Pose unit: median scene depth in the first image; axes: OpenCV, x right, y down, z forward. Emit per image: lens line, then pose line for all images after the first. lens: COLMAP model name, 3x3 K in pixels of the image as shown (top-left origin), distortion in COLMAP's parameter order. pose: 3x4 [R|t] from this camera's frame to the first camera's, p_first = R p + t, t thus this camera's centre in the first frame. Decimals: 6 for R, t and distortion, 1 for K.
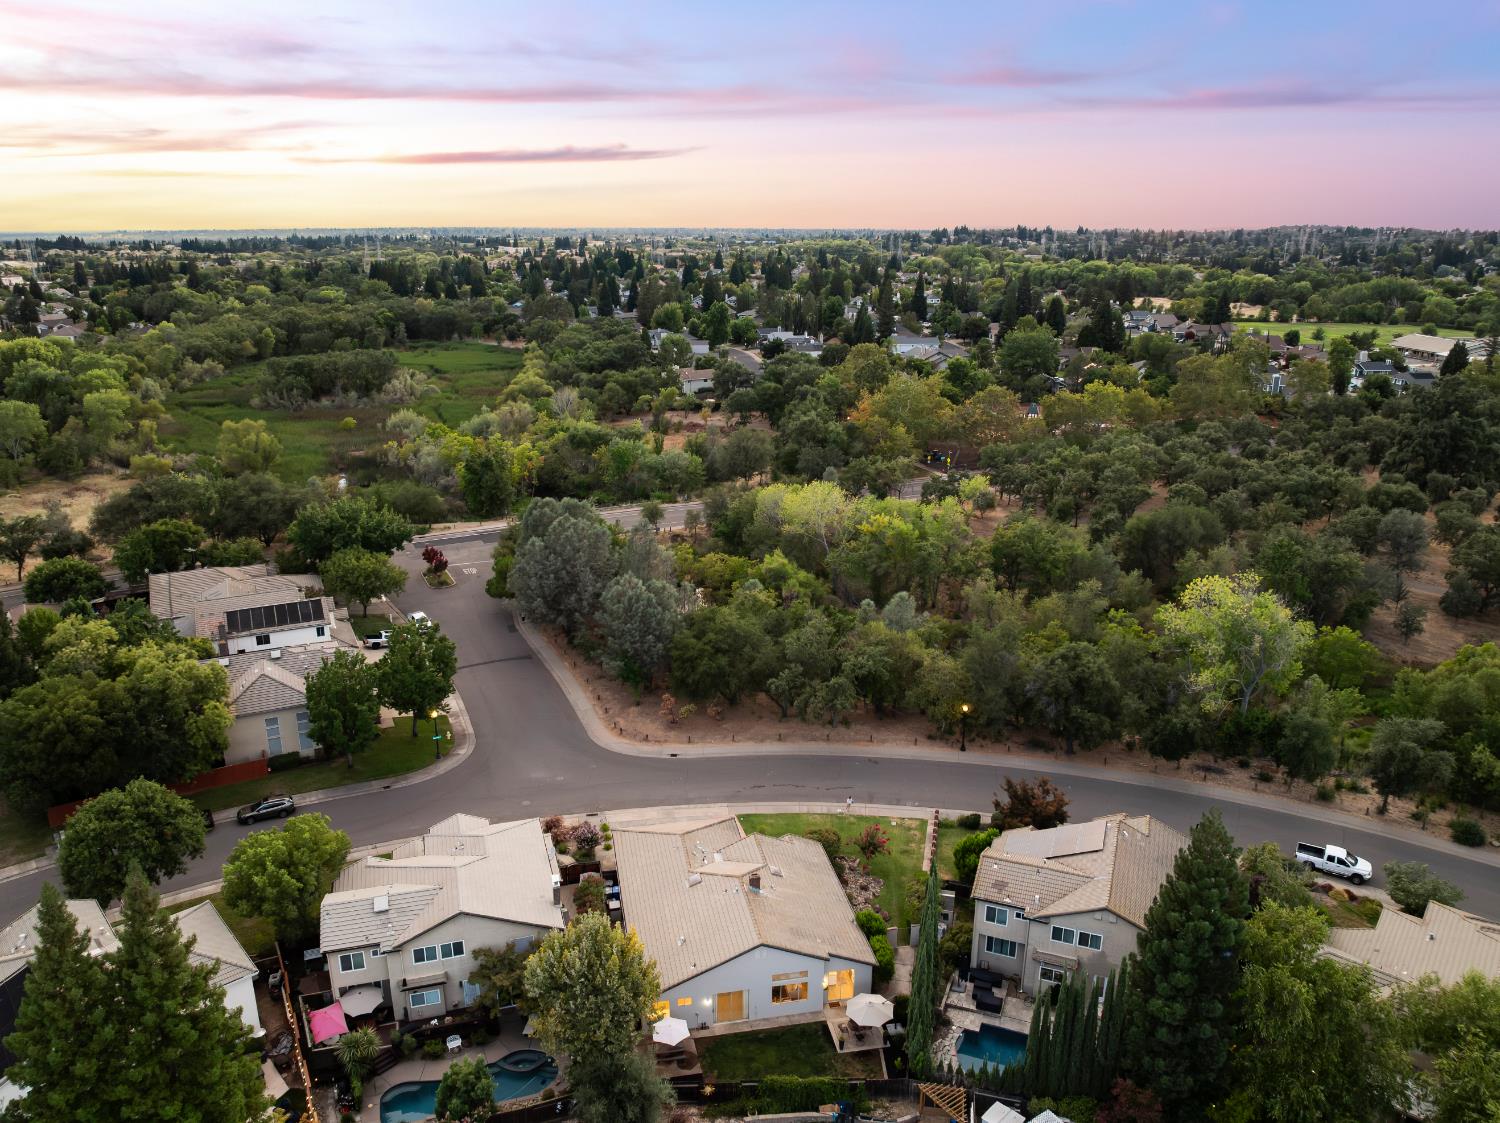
lens RADIAL K [[1079.4, 0, 750.0], [0, 1079.4, 561.5], [0, 0, 1]] dist [-0.037200, 0.002997]
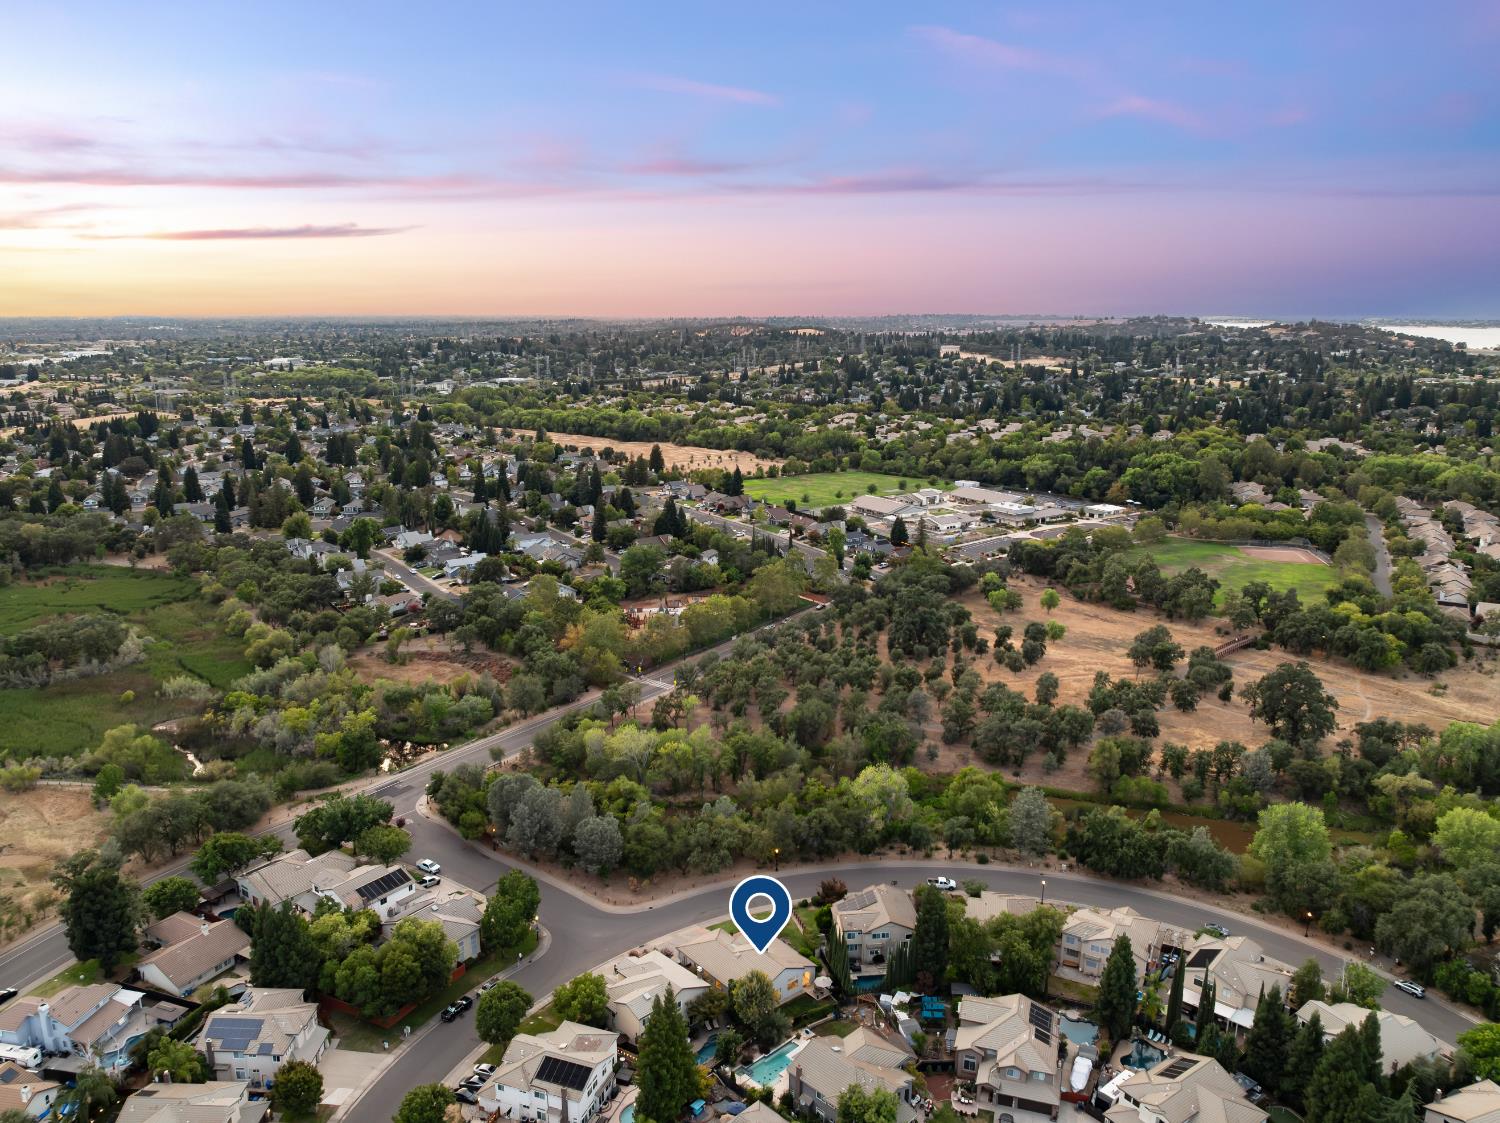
lens RADIAL K [[1079.4, 0, 750.0], [0, 1079.4, 561.5], [0, 0, 1]] dist [-0.037200, 0.002997]
pose [[0.885498, -0.108372, 0.451828, -0.782579], [0.140536, 0.989341, -0.038127, -0.373354], [-0.442881, 0.097259, 0.891290, -0.966950]]
